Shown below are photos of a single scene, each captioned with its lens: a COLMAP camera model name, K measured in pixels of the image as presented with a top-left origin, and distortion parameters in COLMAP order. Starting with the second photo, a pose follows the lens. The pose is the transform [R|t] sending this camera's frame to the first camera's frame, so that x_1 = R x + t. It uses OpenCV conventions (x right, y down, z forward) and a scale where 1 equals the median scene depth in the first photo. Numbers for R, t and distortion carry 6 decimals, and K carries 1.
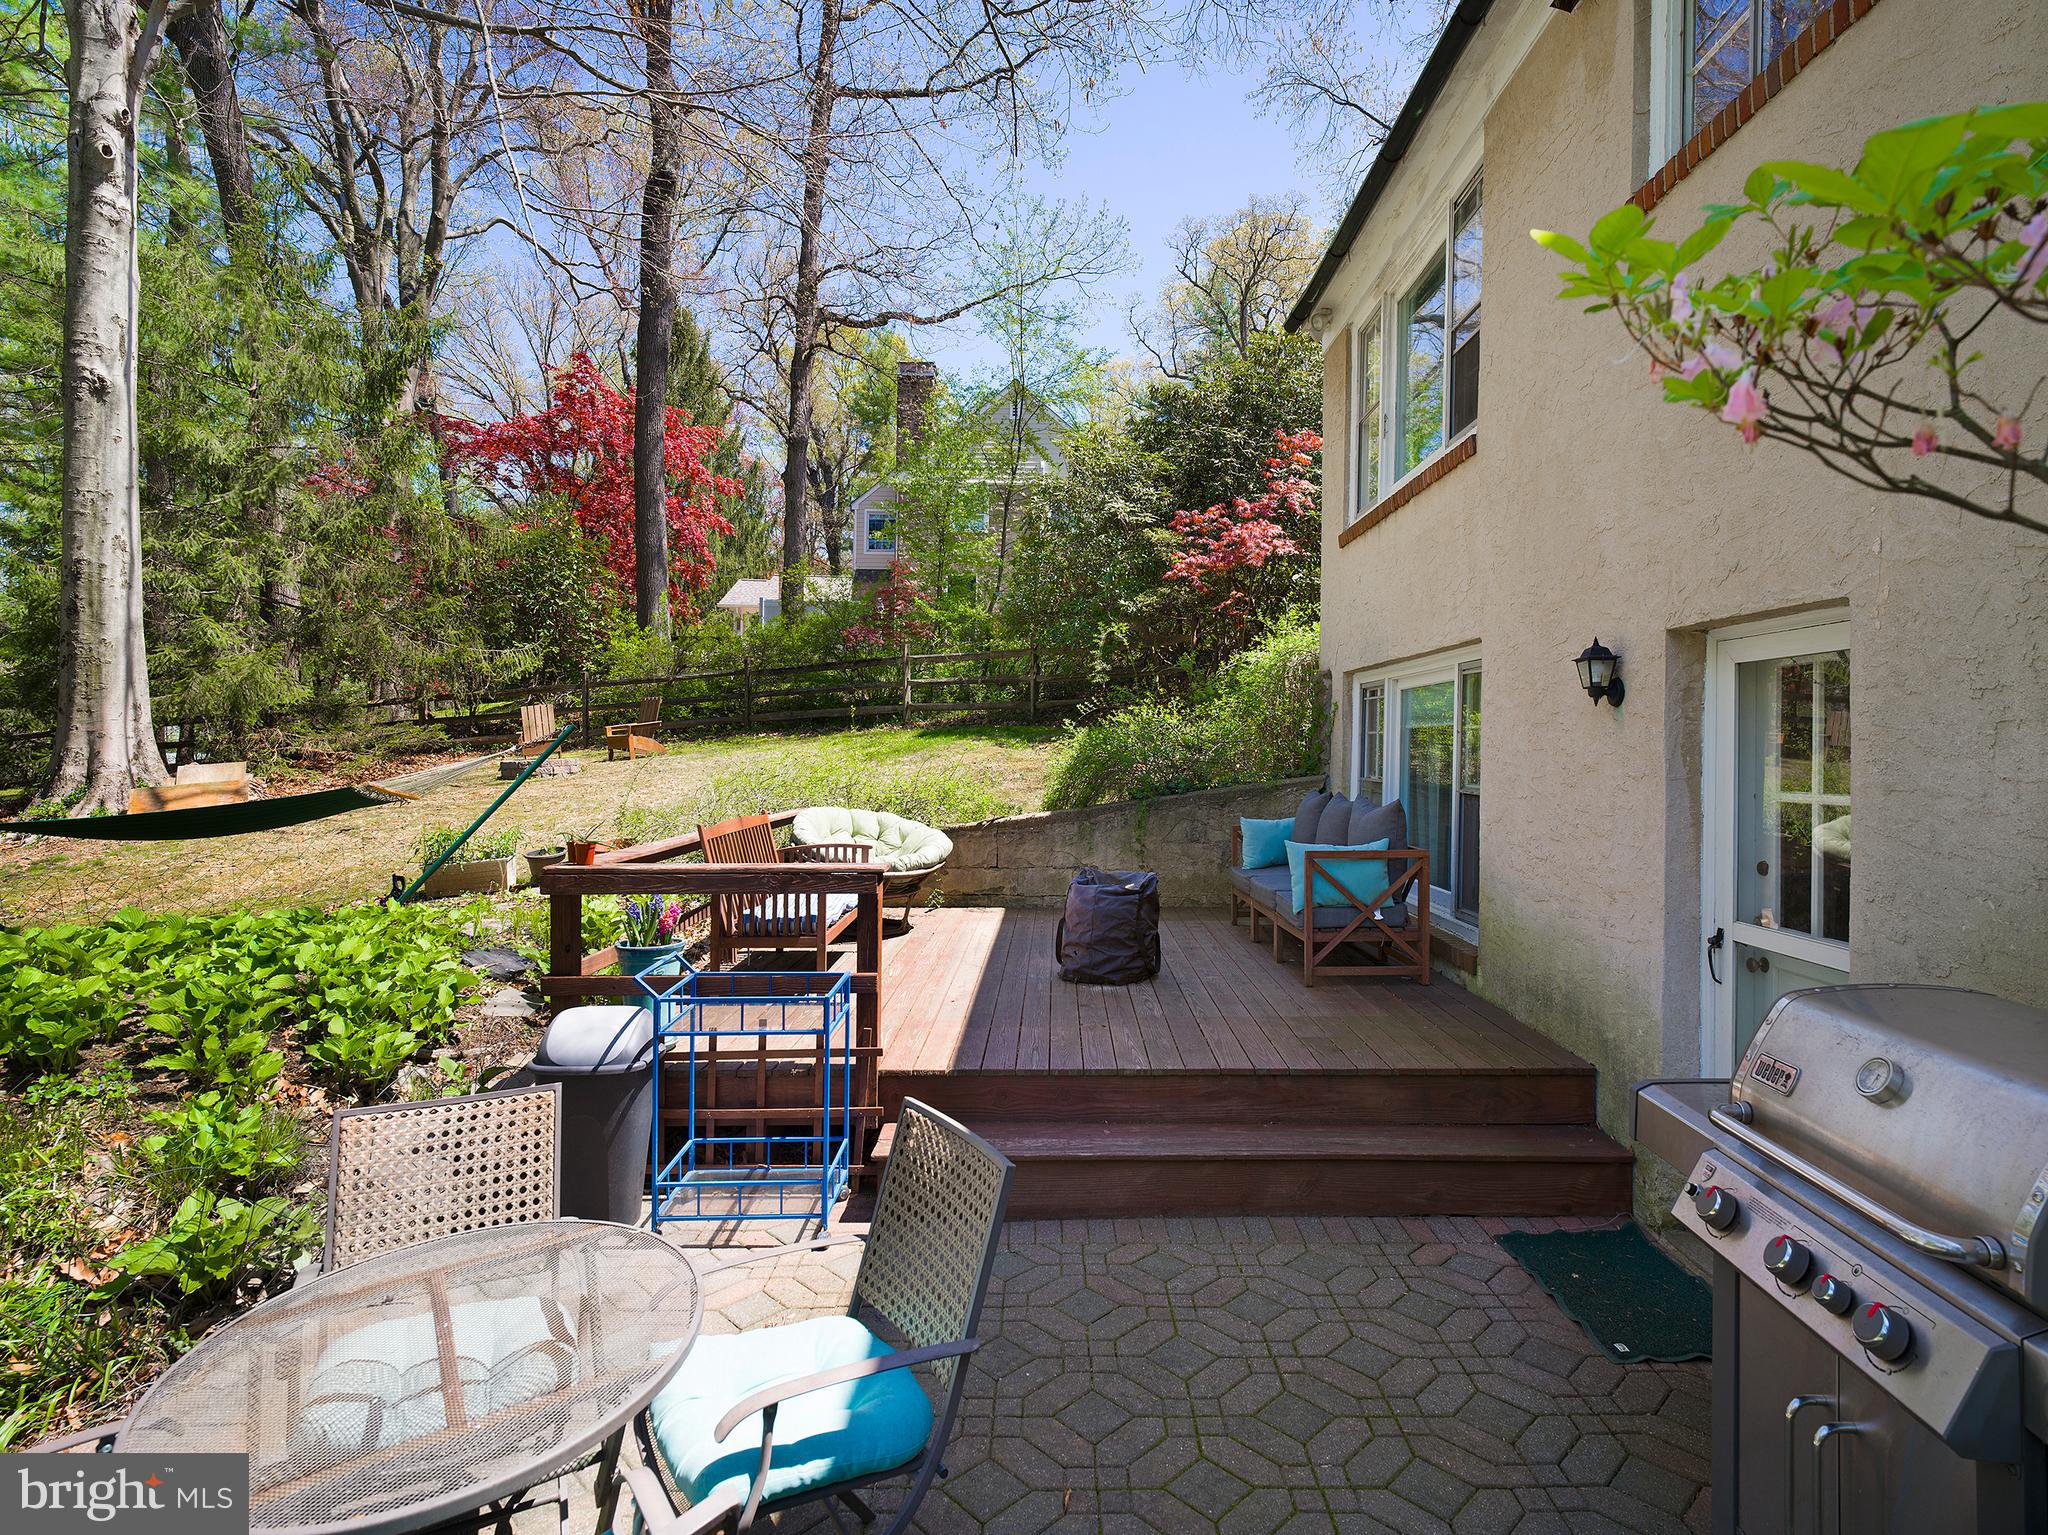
lens RADIAL K [[1082.1, 0, 1071.8], [0, 1082.1, 766.5], [0, 0, 1]] dist [0.002674, -0.002595]
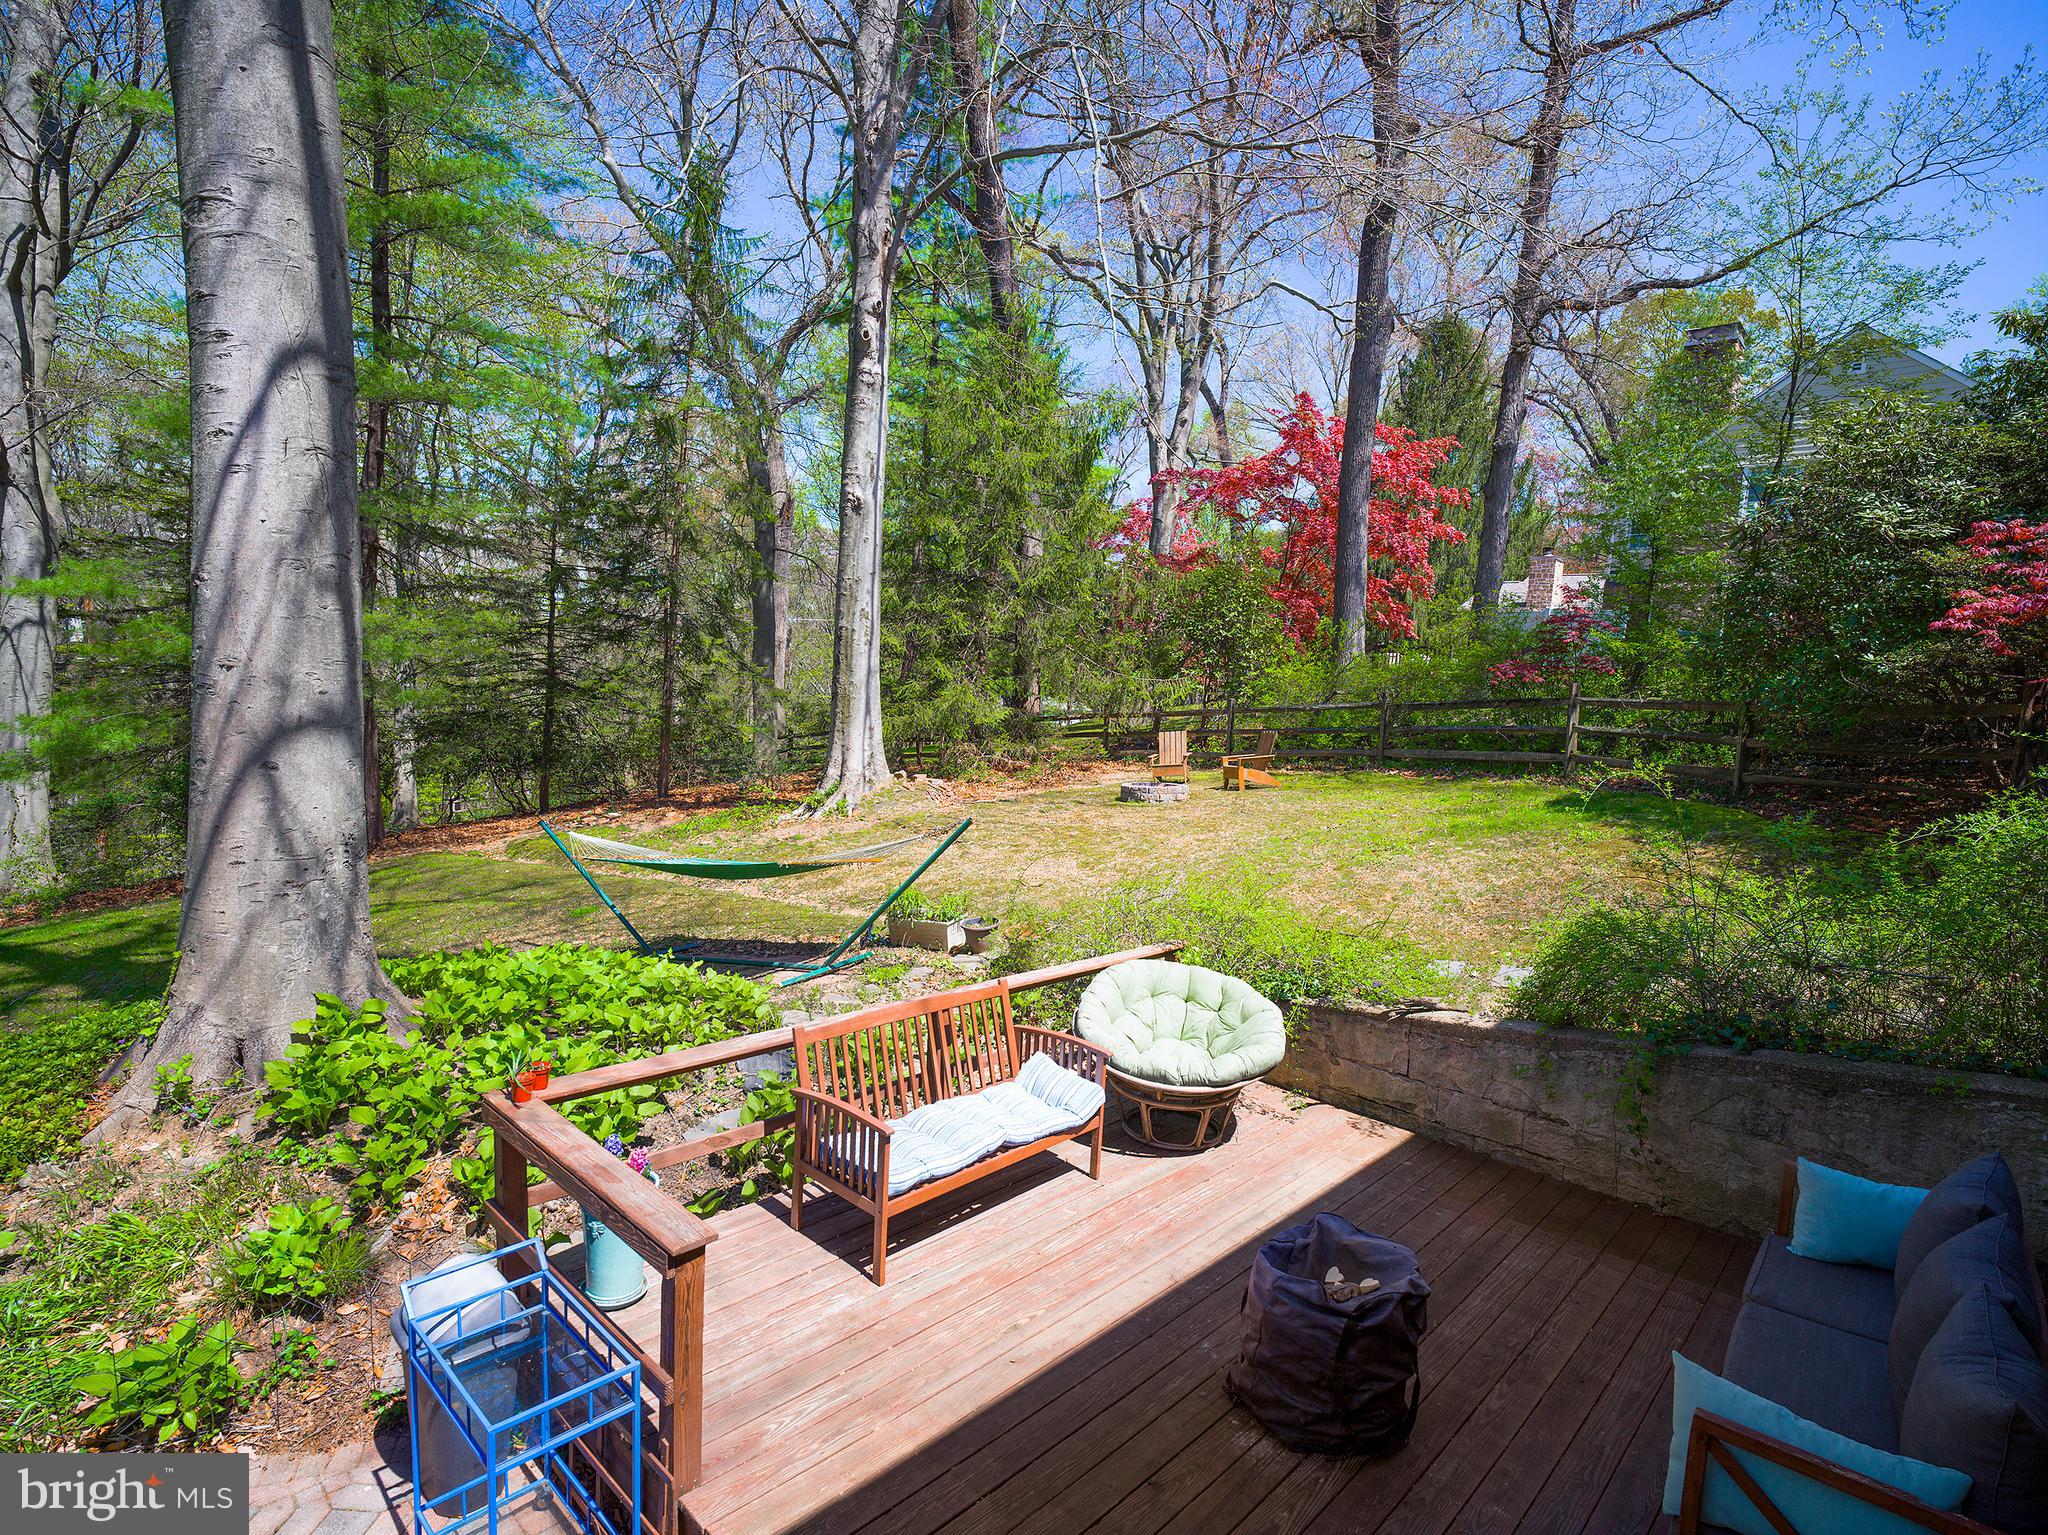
lens RADIAL K [[963.5, 0, 926.9], [0, 963.5, 772.8], [0, 0, 1]] dist [-0.034985, -0.000503]
pose [[0.659433, 0.104662, -0.744442, 0.122510], [-0.082911, 0.994346, 0.066353, -0.089394], [0.747177, 0.017967, 0.664382, 0.230971]]
